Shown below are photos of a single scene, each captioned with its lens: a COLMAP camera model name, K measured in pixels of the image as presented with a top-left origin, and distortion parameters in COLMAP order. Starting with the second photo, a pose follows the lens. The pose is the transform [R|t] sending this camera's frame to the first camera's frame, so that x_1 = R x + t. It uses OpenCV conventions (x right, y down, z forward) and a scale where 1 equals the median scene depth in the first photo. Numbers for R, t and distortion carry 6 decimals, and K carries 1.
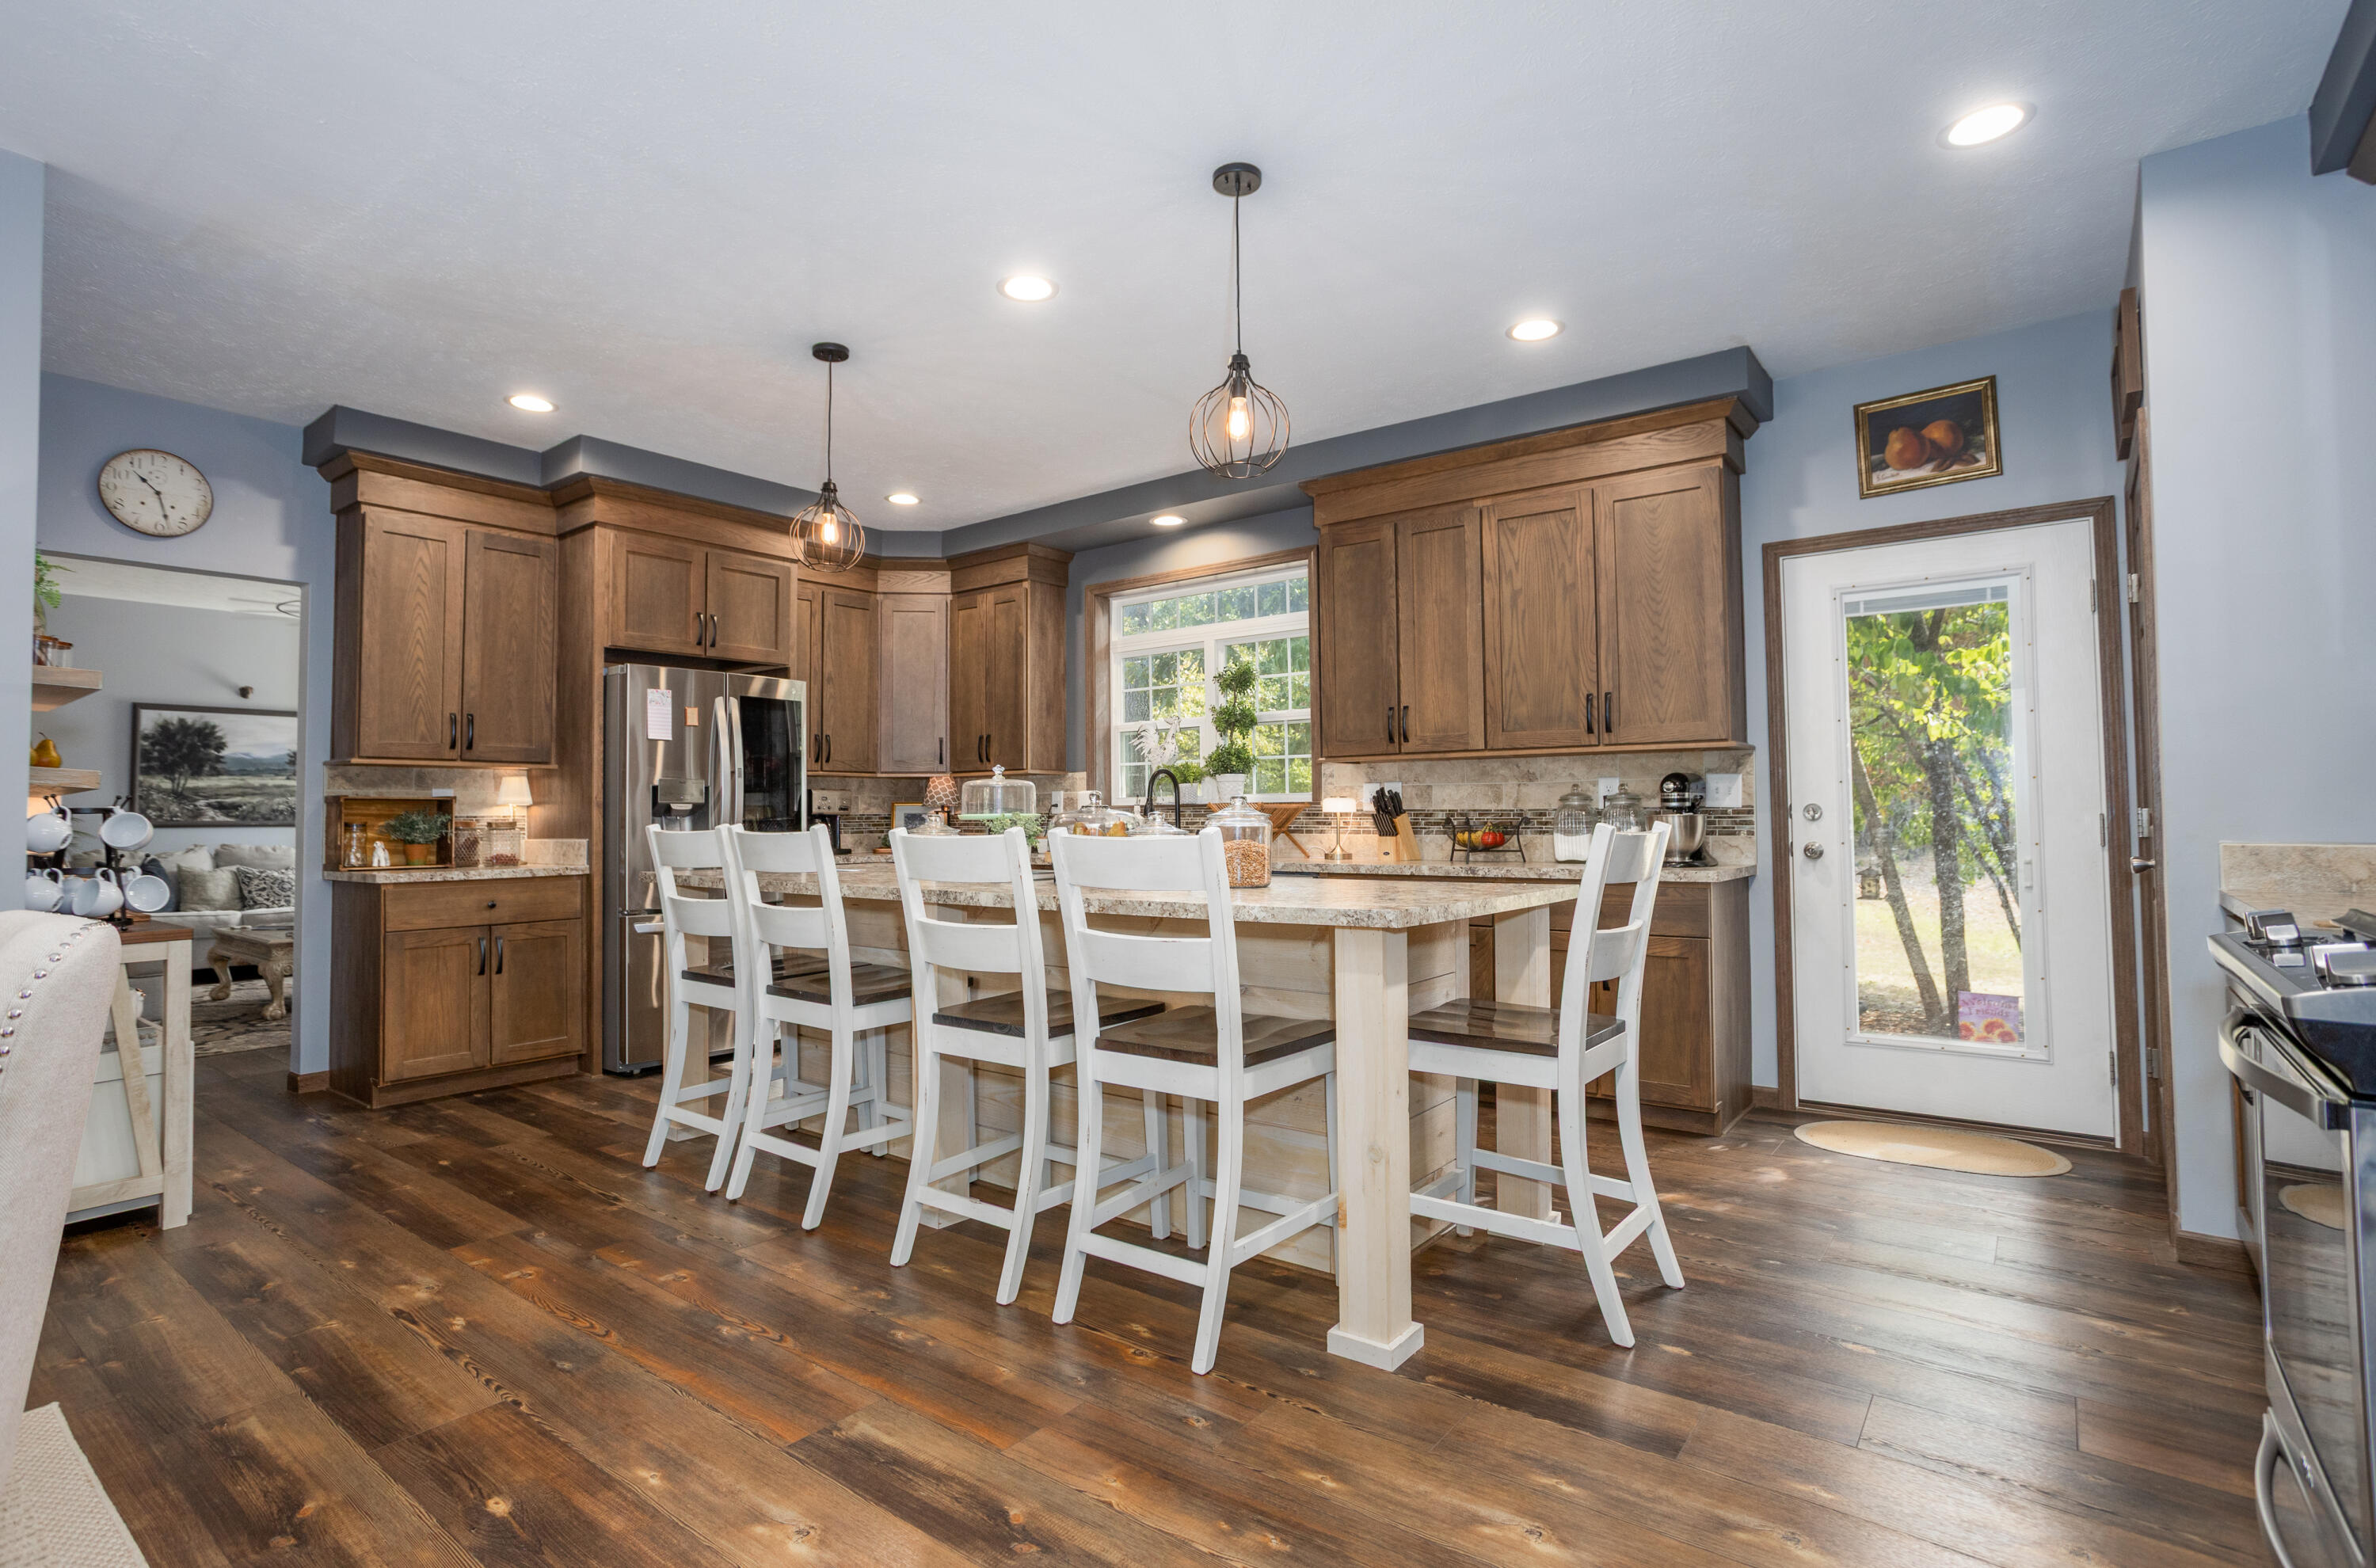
lens RADIAL K [[1158.8, 0, 1166.0], [0, 1158.8, 771.2], [0, 0, 1]] dist [-0.050710, 0.031284]
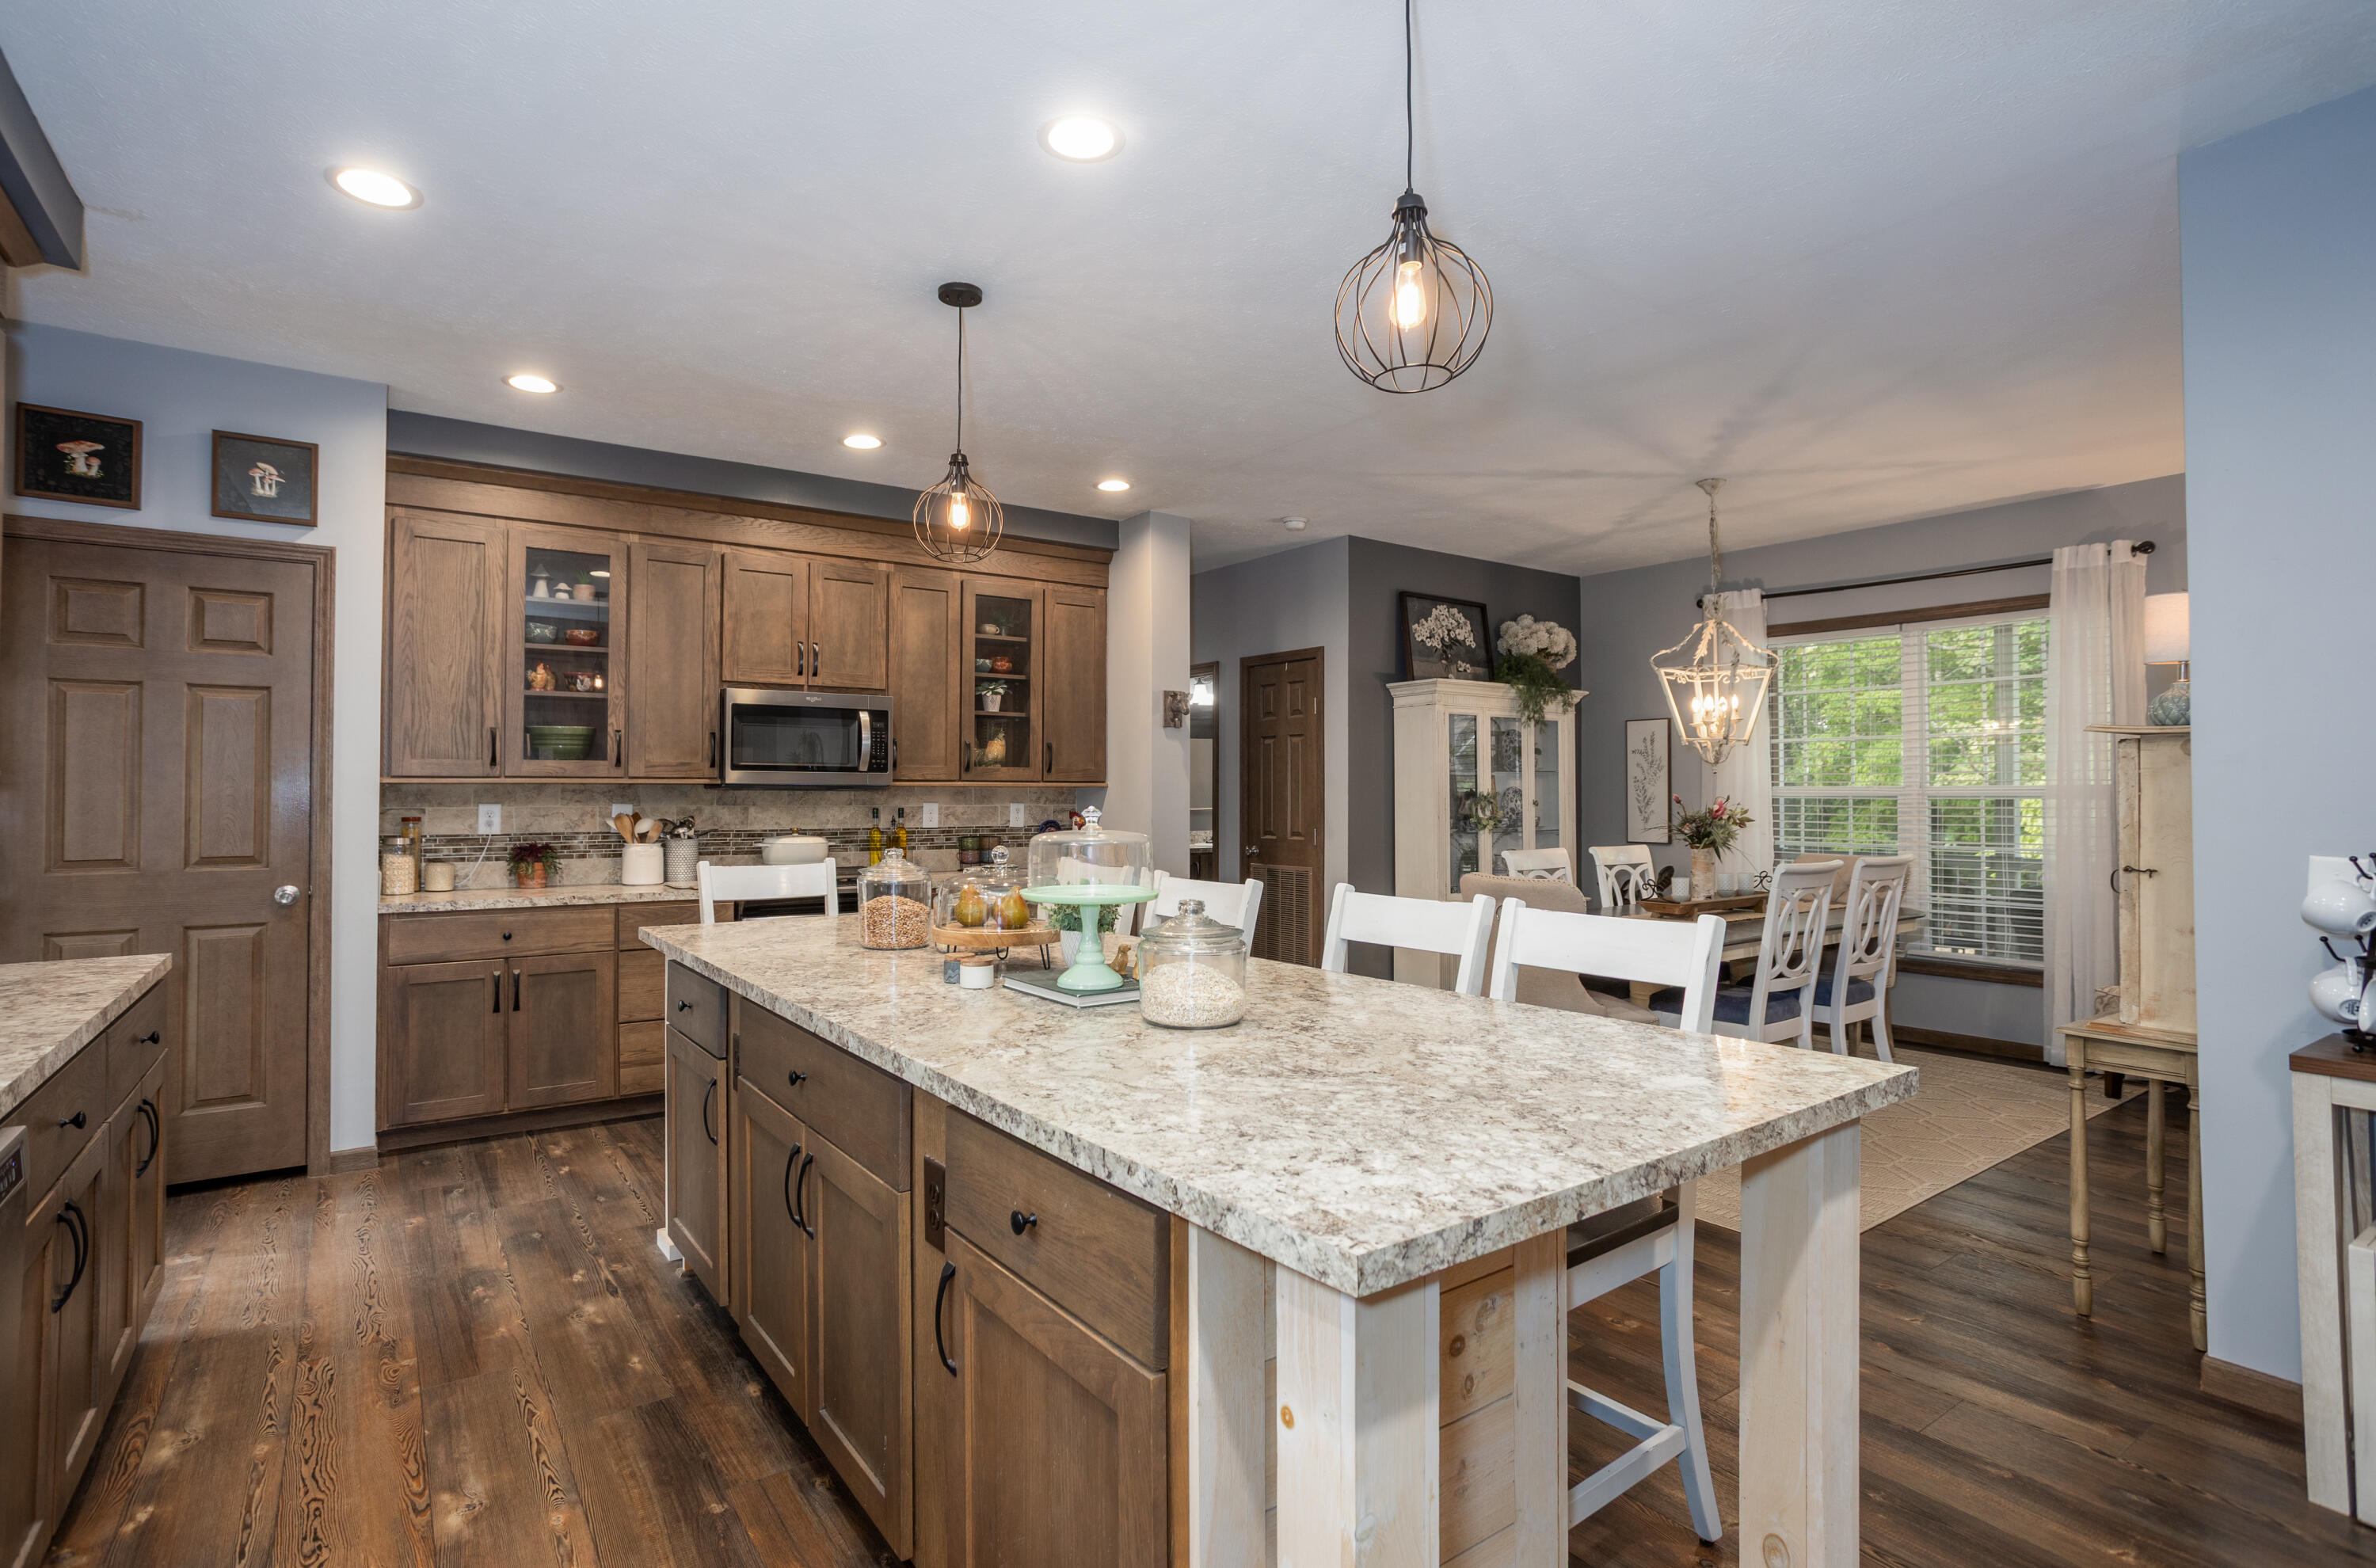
lens RADIAL K [[1158.8, 0, 1166.0], [0, 1158.8, 771.2], [0, 0, 1]] dist [-0.050710, 0.031284]
pose [[-0.957633, 0.011688, 0.287752, -0.298749], [-0.005716, 0.998208, -0.059567, 0.009488], [-0.287933, -0.058688, -0.955851, 1.328347]]
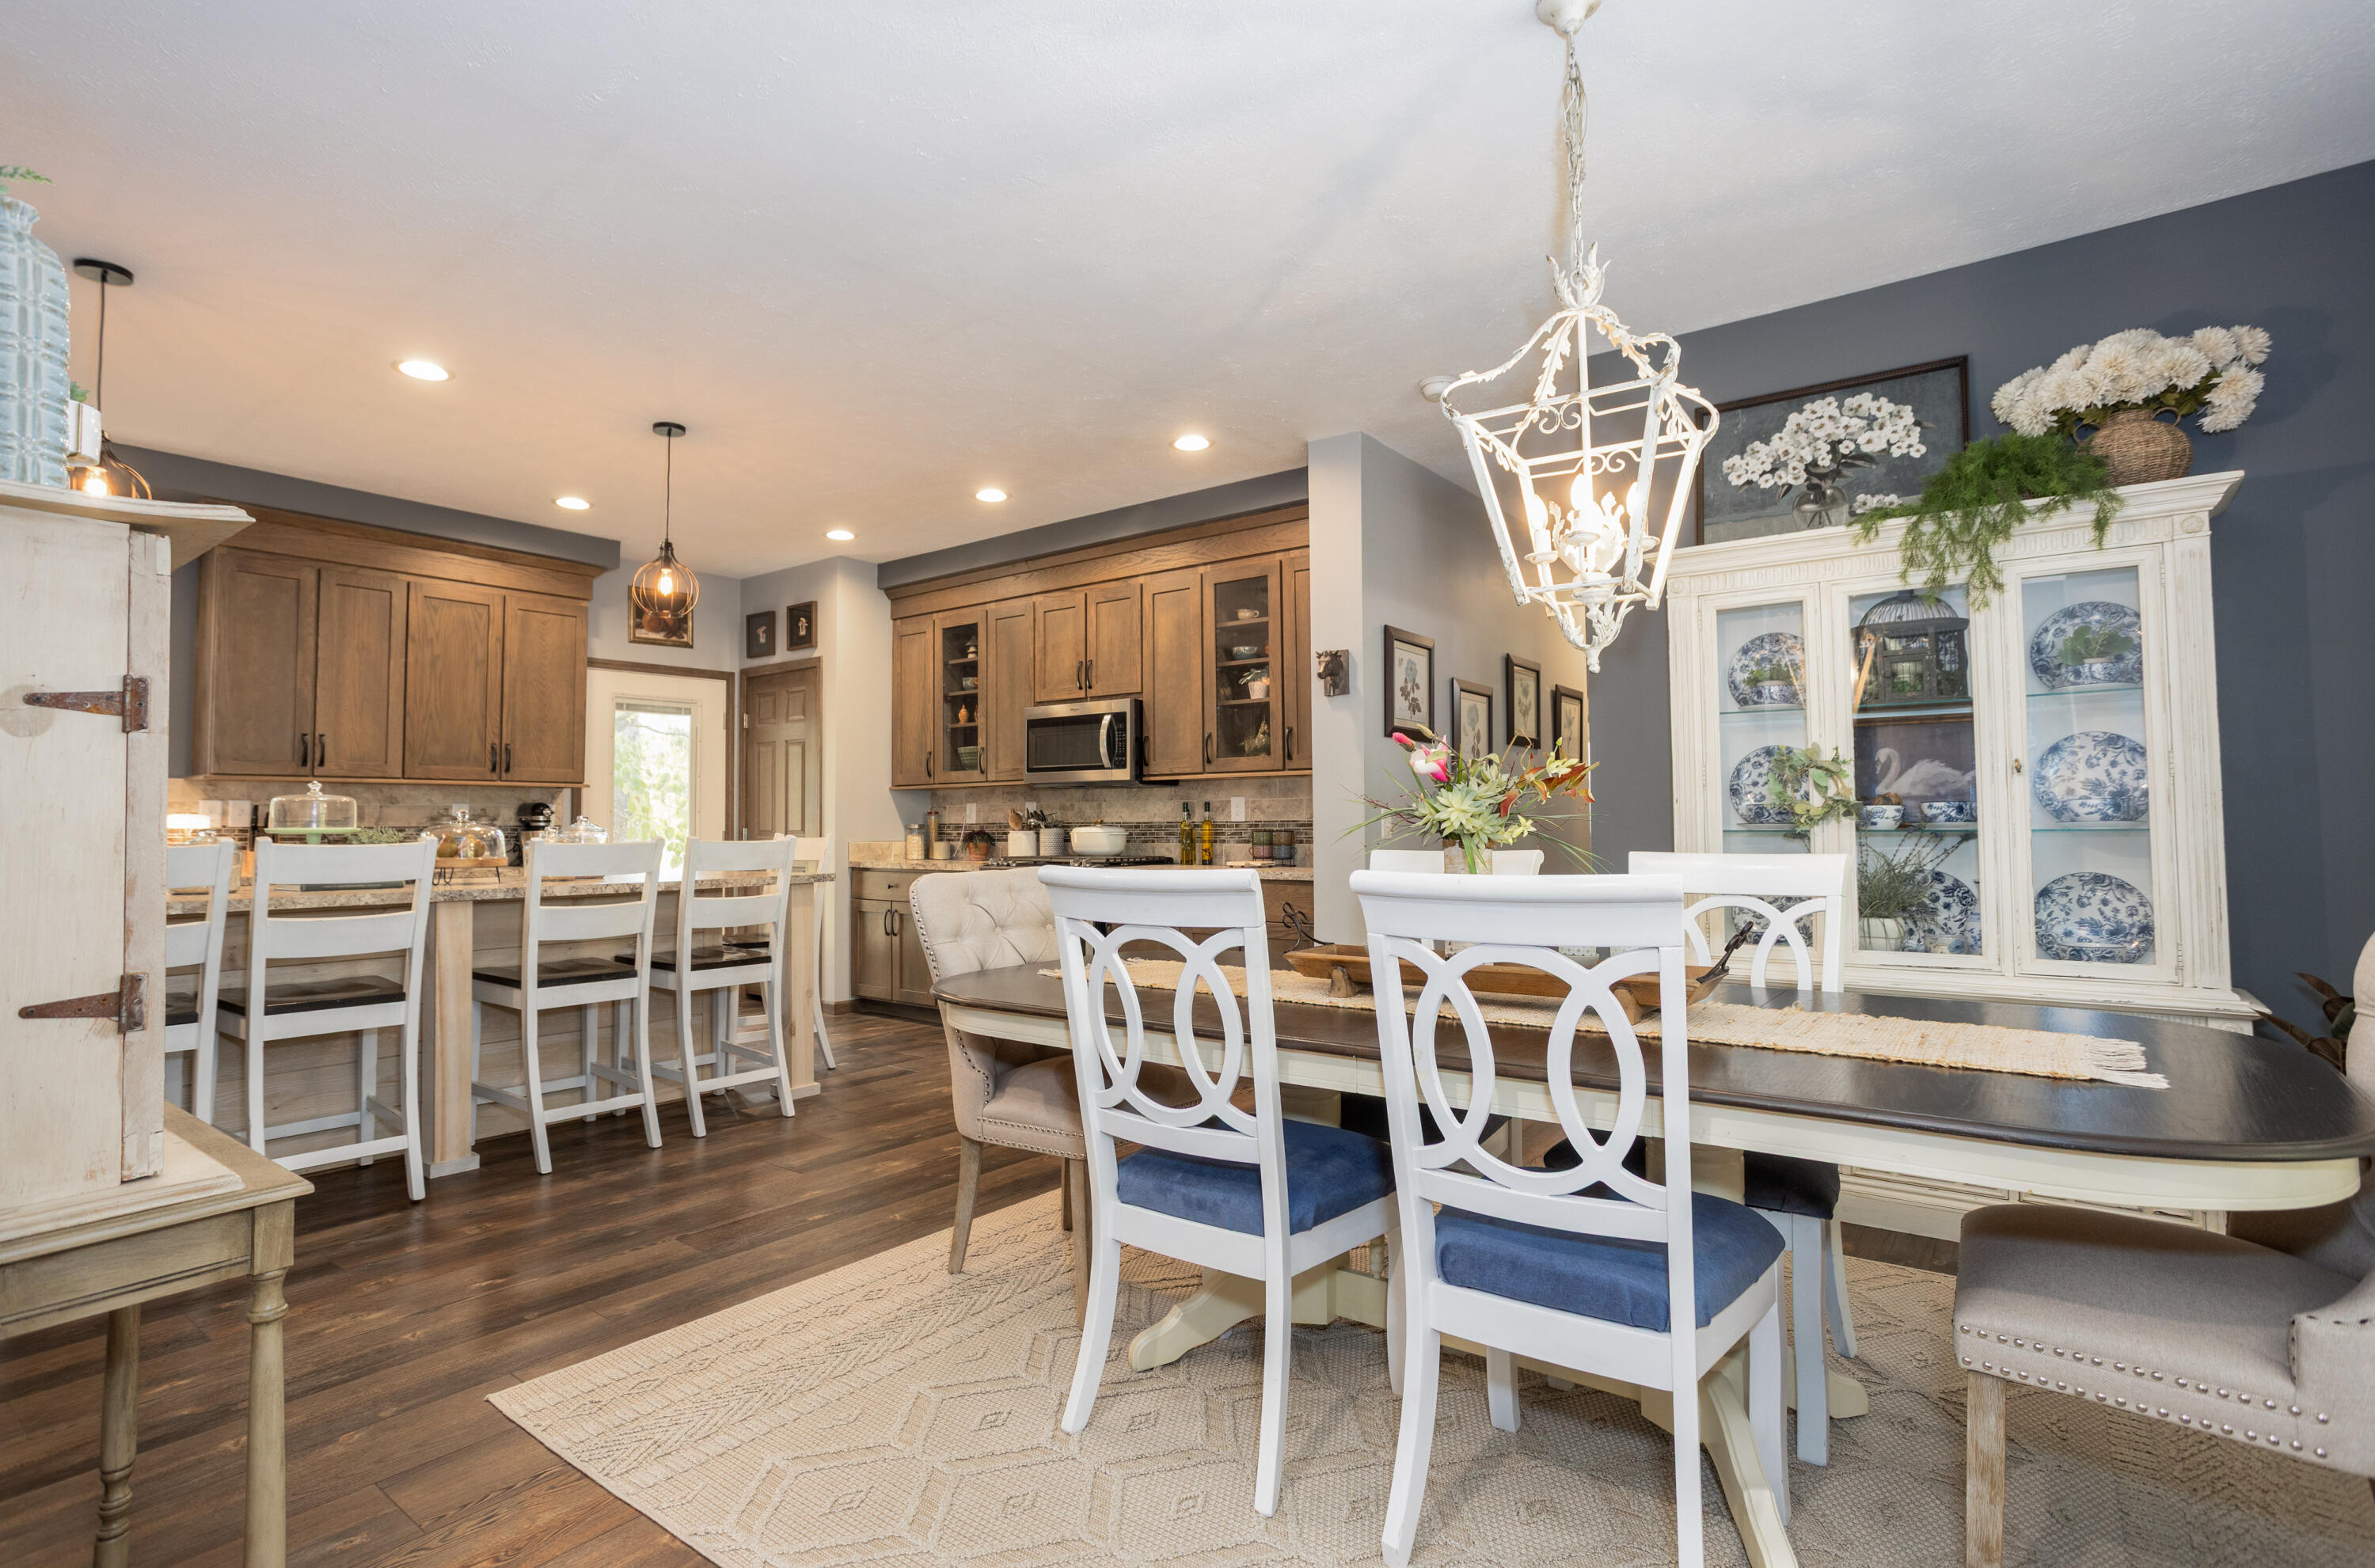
lens RADIAL K [[1153.2, 0, 1159.8], [0, 1153.2, 779.9], [0, 0, 1]] dist [-0.053224, 0.029579]
pose [[-0.003614, 0.045418, 0.998962, -0.998131], [-0.033025, 0.998418, -0.045513, 0.012314], [-0.999448, -0.033156, -0.002108, 0.205638]]
